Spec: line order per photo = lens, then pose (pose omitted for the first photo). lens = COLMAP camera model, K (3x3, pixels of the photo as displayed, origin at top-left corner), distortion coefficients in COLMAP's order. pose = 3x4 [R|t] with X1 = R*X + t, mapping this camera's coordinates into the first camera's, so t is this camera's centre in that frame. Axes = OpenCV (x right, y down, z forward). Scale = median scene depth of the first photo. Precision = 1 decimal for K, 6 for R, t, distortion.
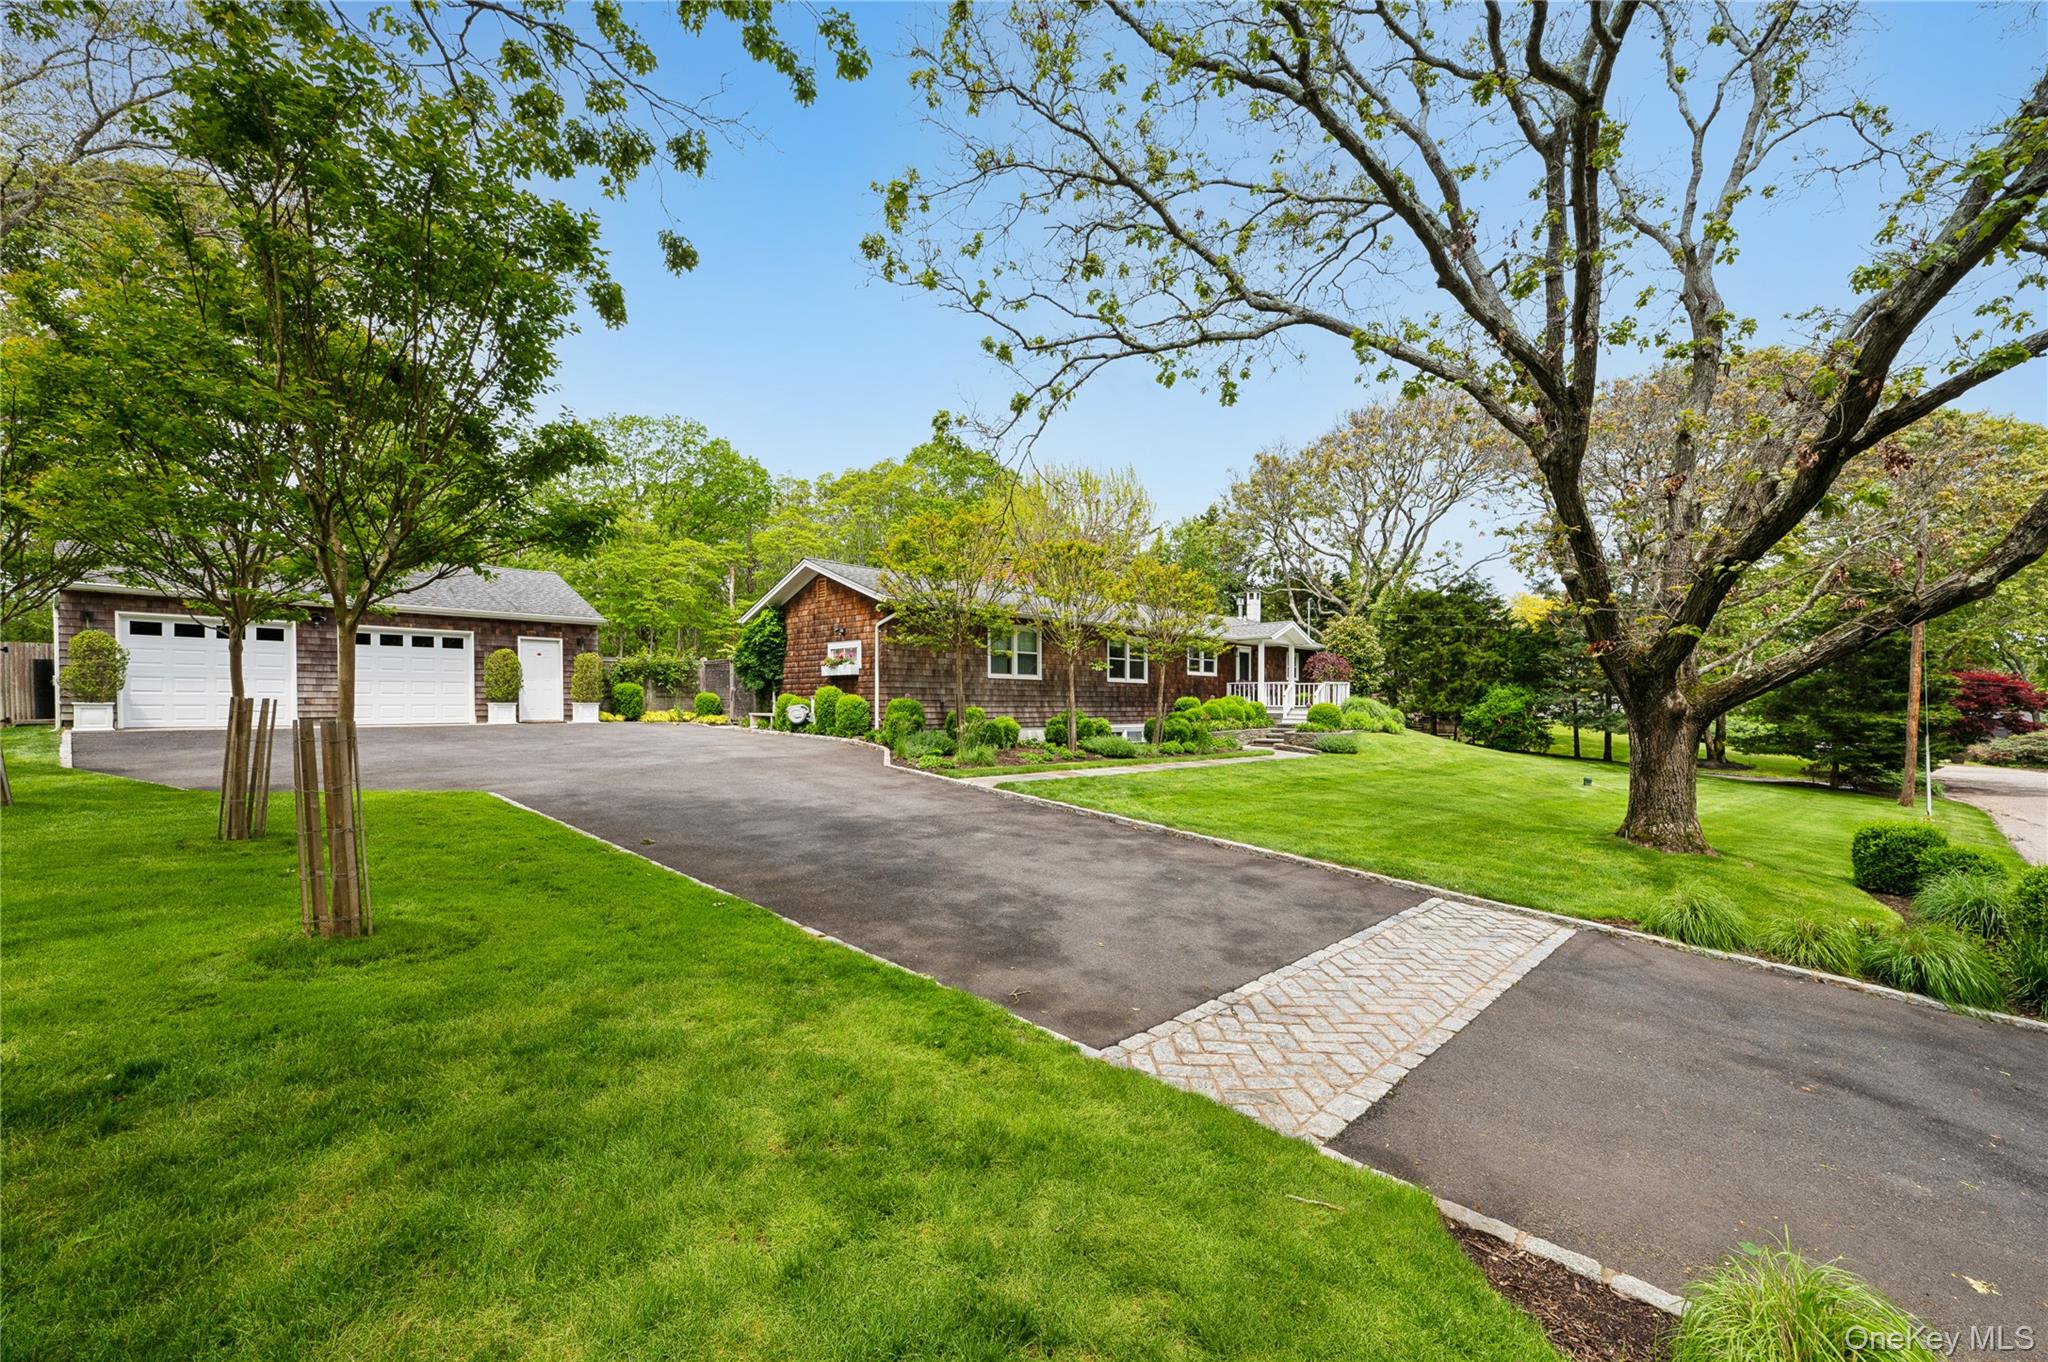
lens RADIAL K [[824.2, 0, 1024.3], [0, 824.2, 715.2], [0, 0, 1]] dist [-0.001625, -0.000176]
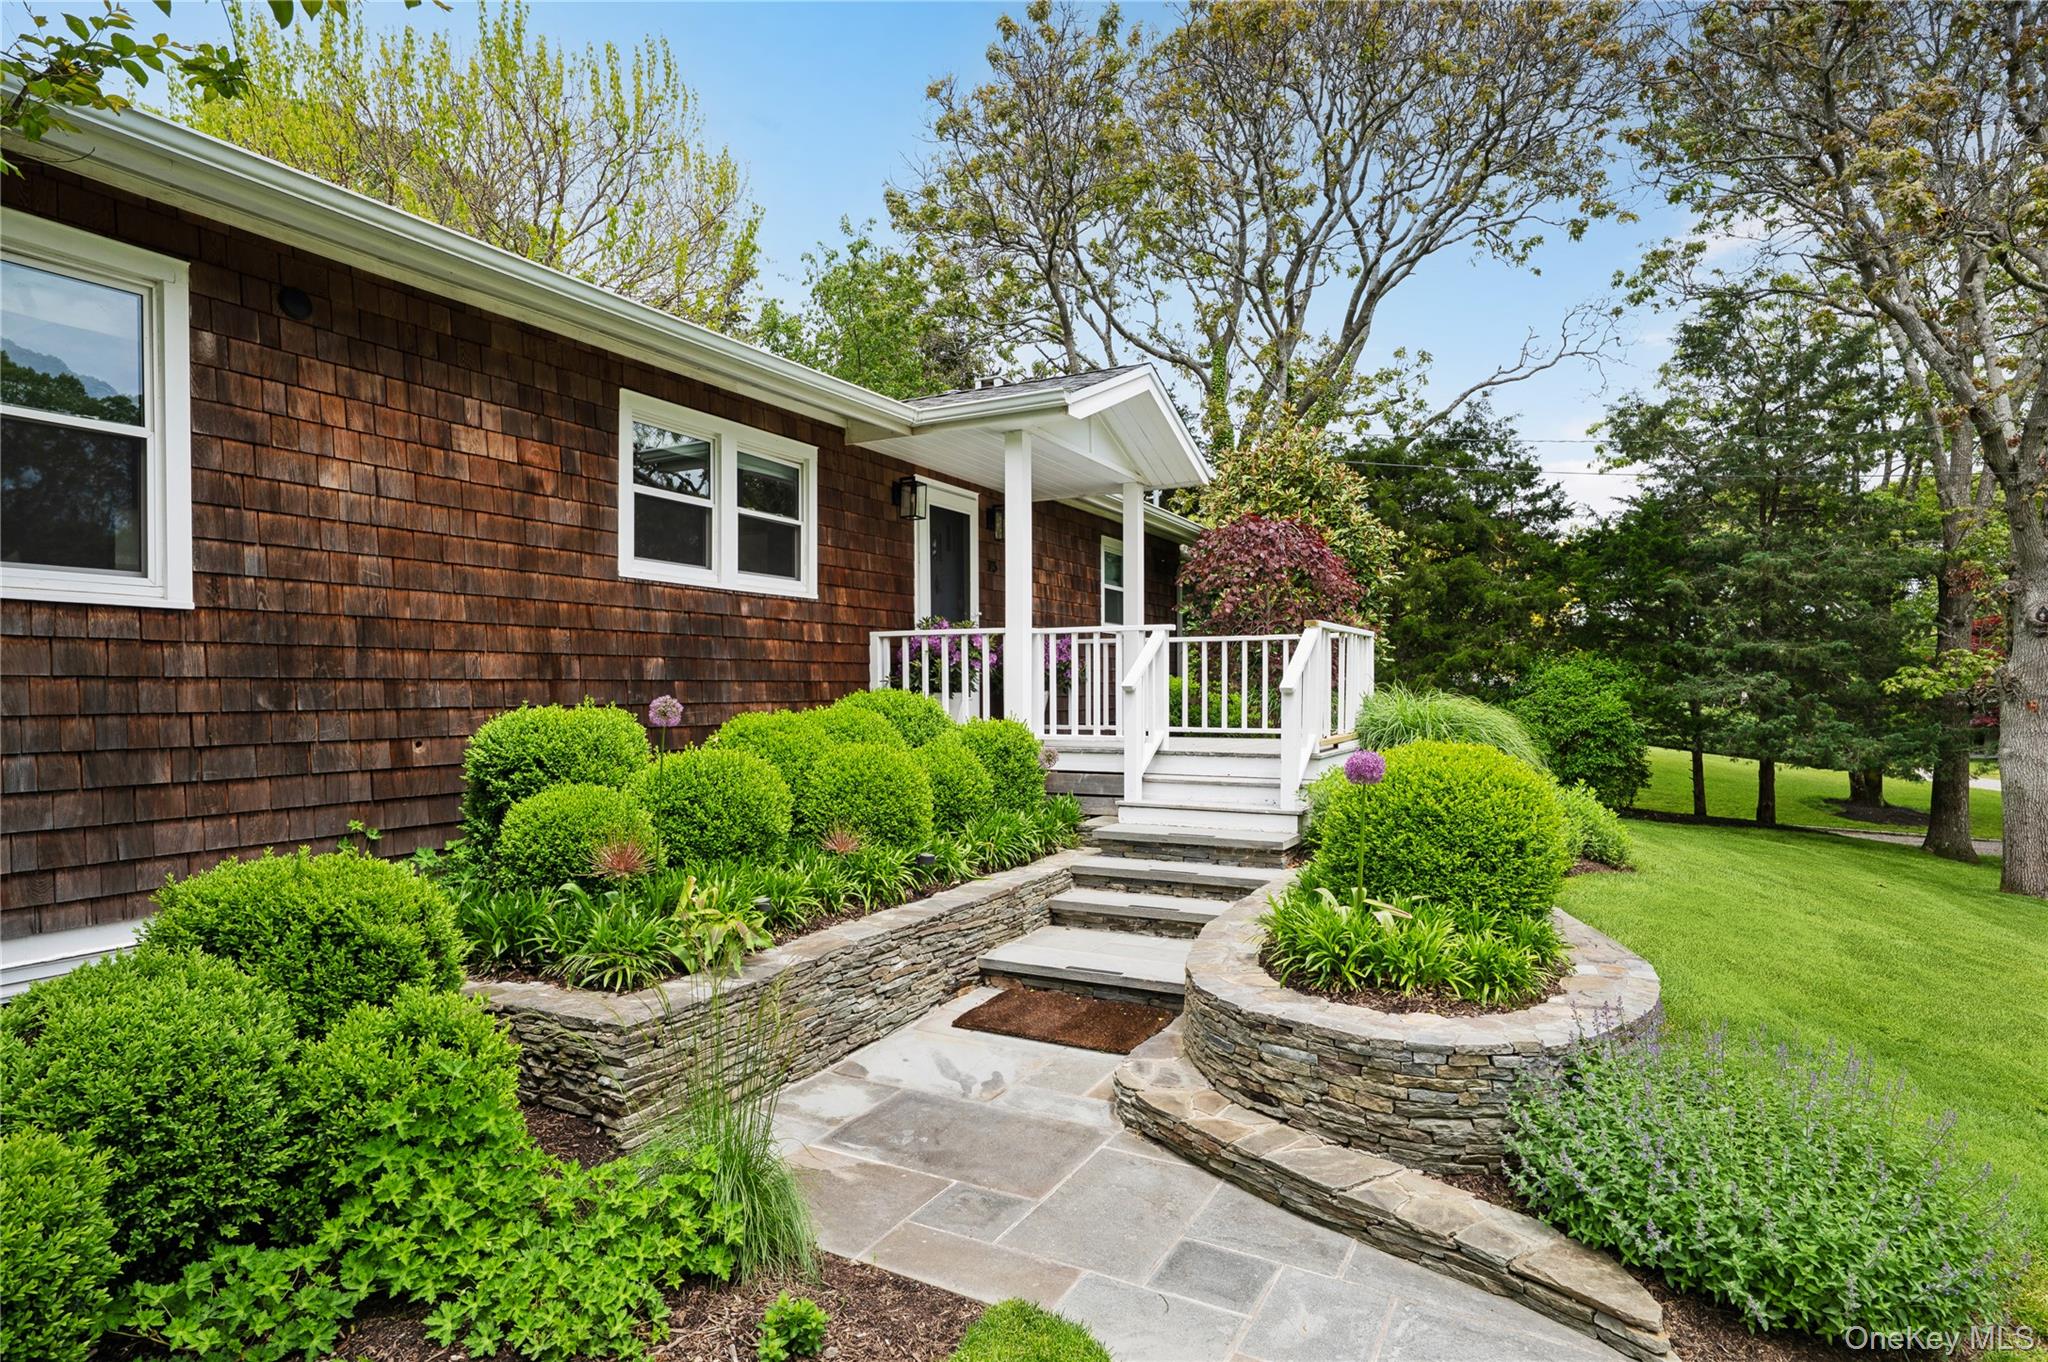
lens RADIAL K [[1136.7, 0, 1027.3], [0, 1136.7, 681.6], [0, 0, 1]] dist [-0.000886, 0.000050]
pose [[0.959021, -0.005886, 0.283274, 0.246101], [0.012589, 0.999682, -0.021847, -0.023092], [-0.283056, 0.024518, 0.958790, 0.856773]]
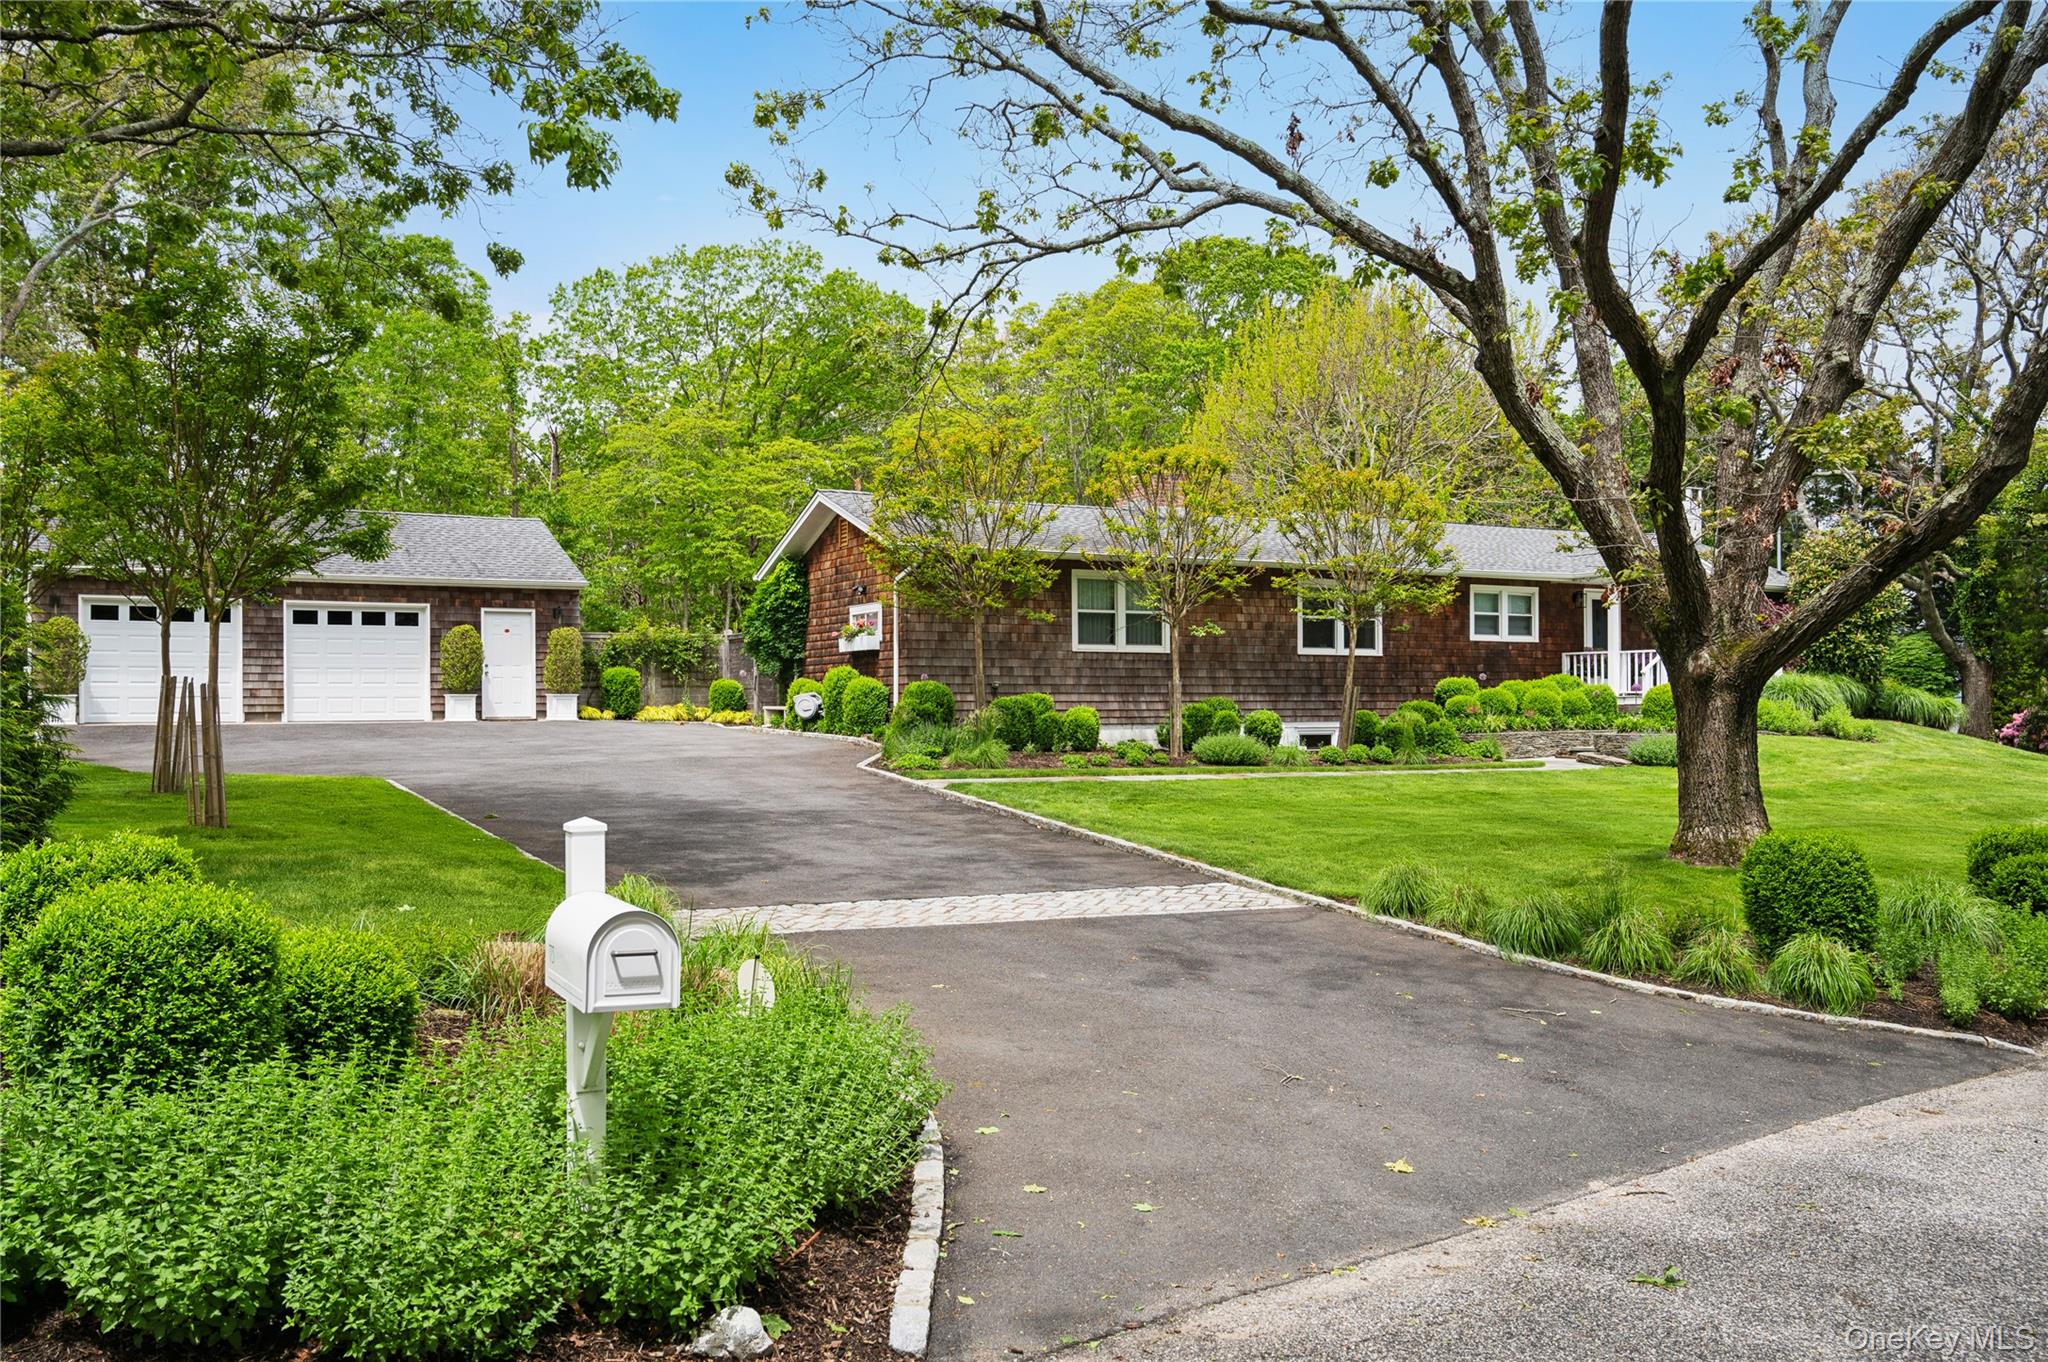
lens RADIAL K [[1658.5, 0, 1020.0], [0, 1658.5, 681.3], [0, 0, 1]] dist [-0.010523, -0.002010]
pose [[0.952424, -0.012763, -0.304510, 0.292069], [0.003288, 0.999495, -0.031609, 0.020217], [0.304760, 0.029104, 0.951985, -0.277793]]
